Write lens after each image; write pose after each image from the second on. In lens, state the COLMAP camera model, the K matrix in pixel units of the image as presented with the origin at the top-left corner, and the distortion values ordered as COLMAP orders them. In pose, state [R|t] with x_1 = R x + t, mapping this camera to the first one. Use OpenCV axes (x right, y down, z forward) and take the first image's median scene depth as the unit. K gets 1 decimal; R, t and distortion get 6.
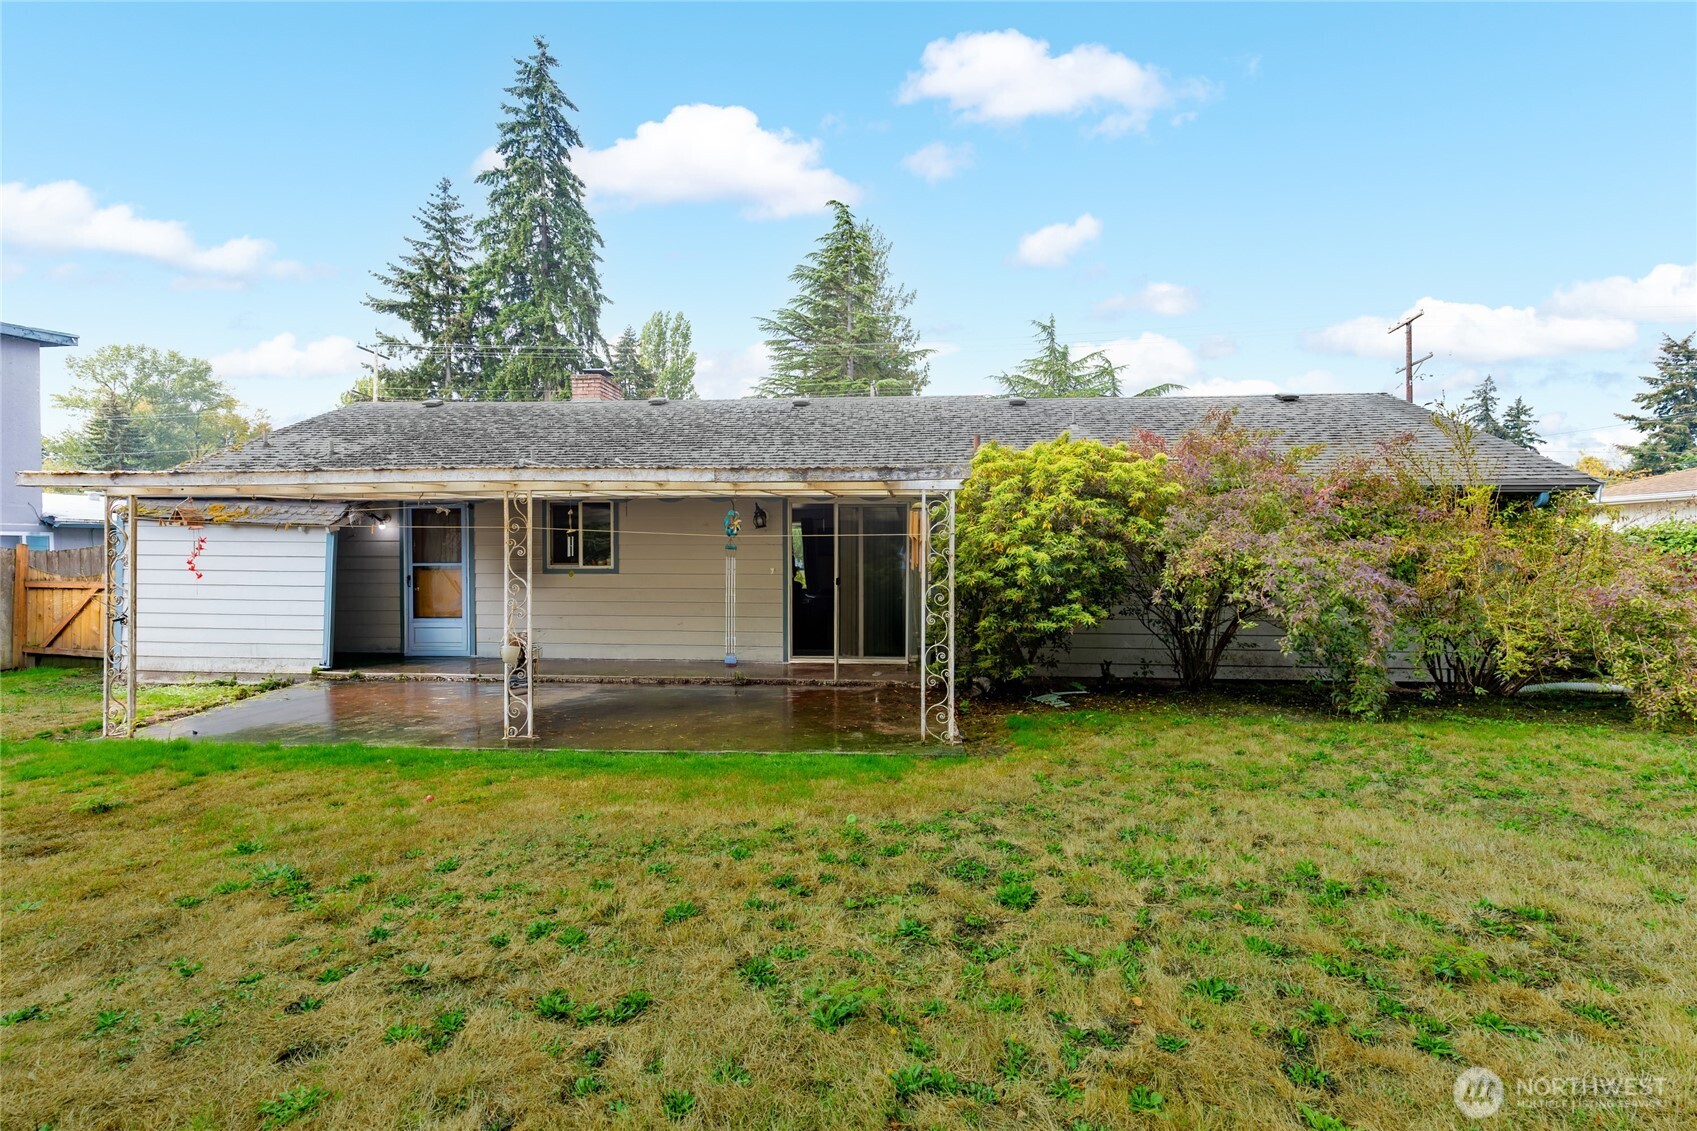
lens RADIAL K [[775.8, 0, 848.5], [0, 775.8, 565.5], [0, 0, 1]] dist [-0.000887, -0.000657]
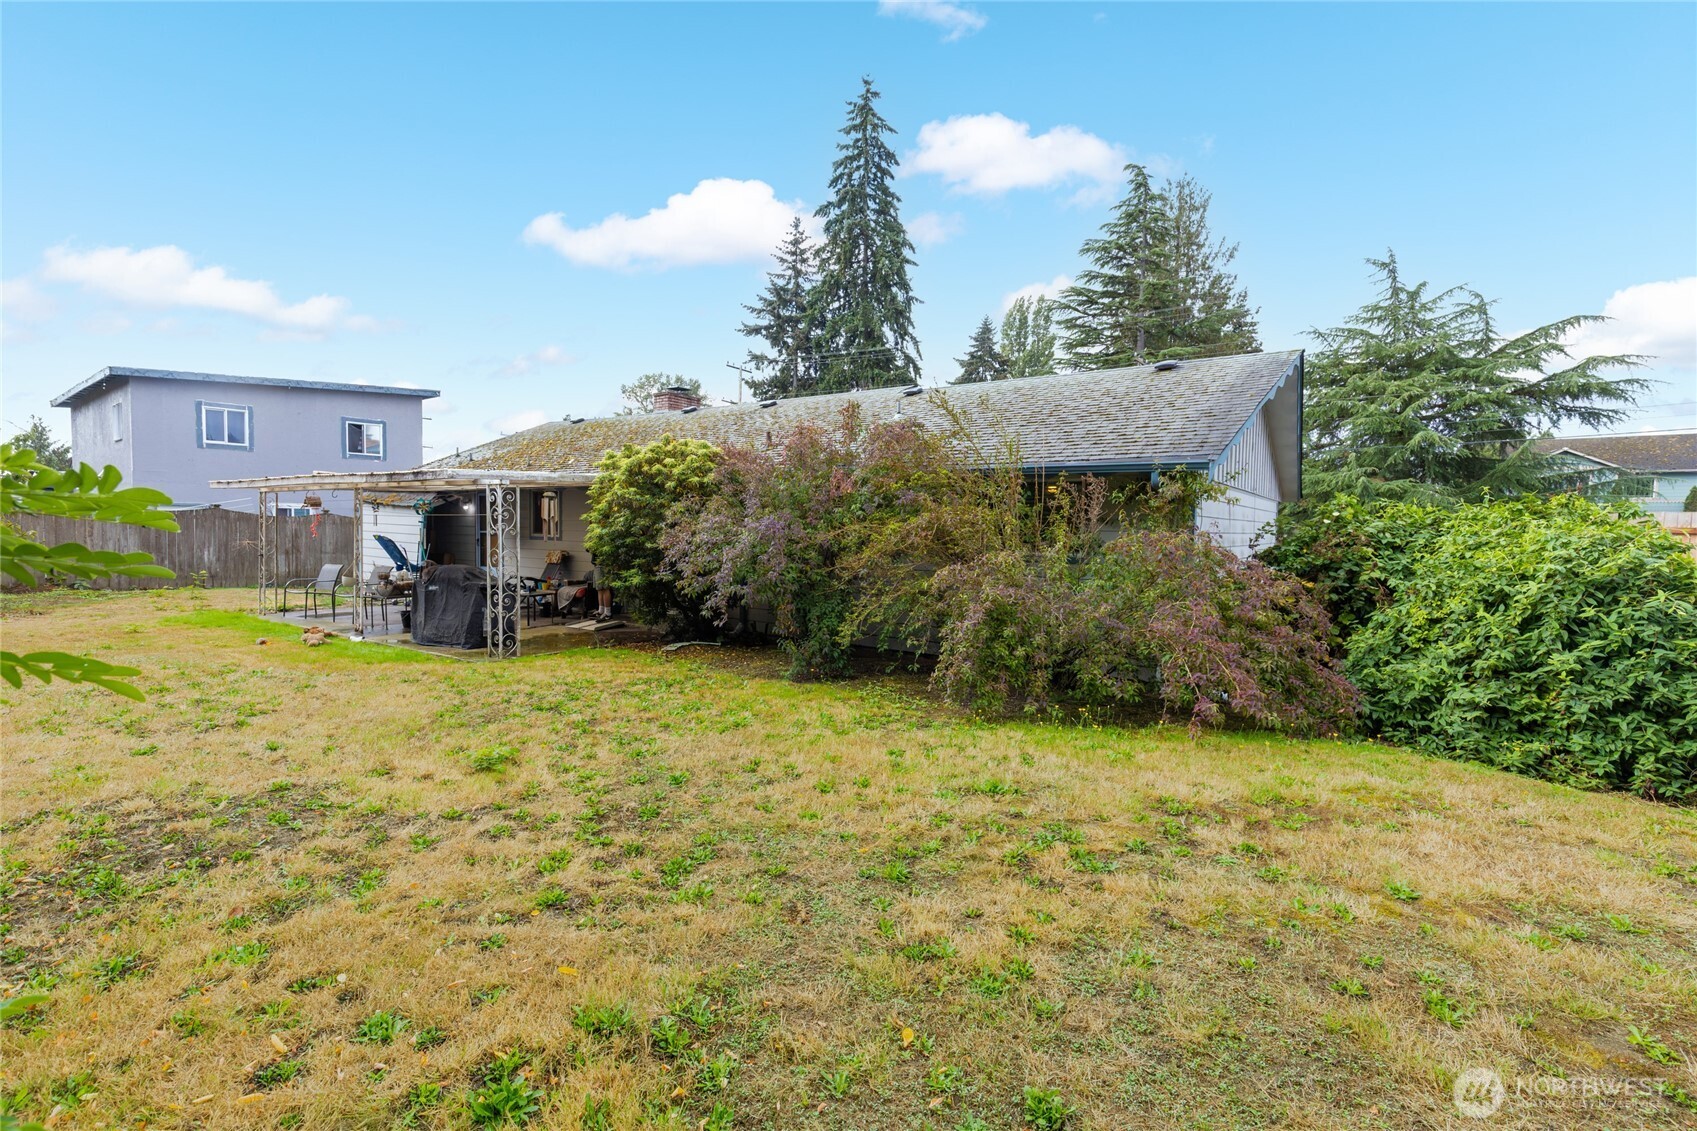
lens RADIAL K [[755.6, 0, 848.5], [0, 755.6, 565.5], [0, 0, 1]] dist [0.001220, -0.000274]
pose [[0.862932, 0.041139, -0.503643, 0.169745], [-0.026105, 0.998979, 0.036870, -0.001771], [0.504646, -0.018669, 0.863124, 0.011950]]
